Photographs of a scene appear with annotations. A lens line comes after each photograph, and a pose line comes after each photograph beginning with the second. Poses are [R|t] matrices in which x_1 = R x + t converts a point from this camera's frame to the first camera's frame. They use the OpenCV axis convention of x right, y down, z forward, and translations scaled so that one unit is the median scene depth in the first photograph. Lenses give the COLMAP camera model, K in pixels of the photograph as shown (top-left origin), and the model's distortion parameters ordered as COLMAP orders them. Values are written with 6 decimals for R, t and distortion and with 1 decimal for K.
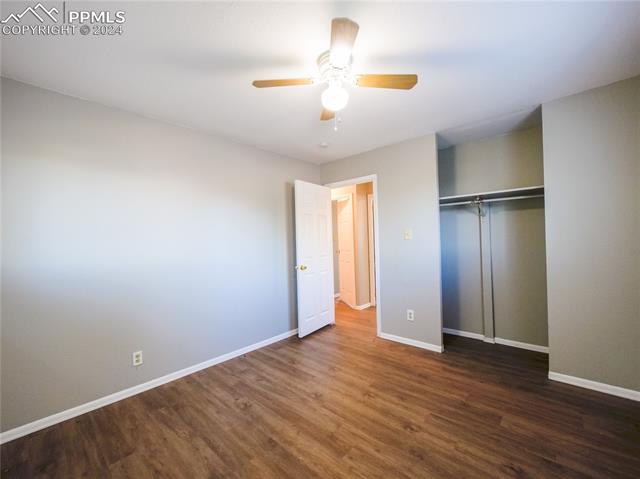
lens RADIAL K [[271.1, 0, 313.6], [0, 271.1, 240.1], [0, 0, 1]] dist [0.000896, -0.000044]
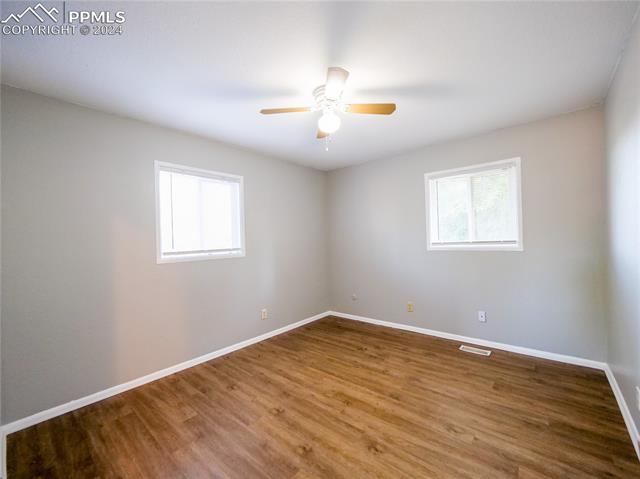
lens RADIAL K [[271.1, 0, 313.6], [0, 271.1, 240.1], [0, 0, 1]] dist [0.000896, -0.000044]
pose [[-0.998095, 0.055515, -0.026927, 0.195248], [0.055394, 0.998451, 0.005219, -0.010303], [0.027175, 0.003718, -0.999624, 2.032016]]
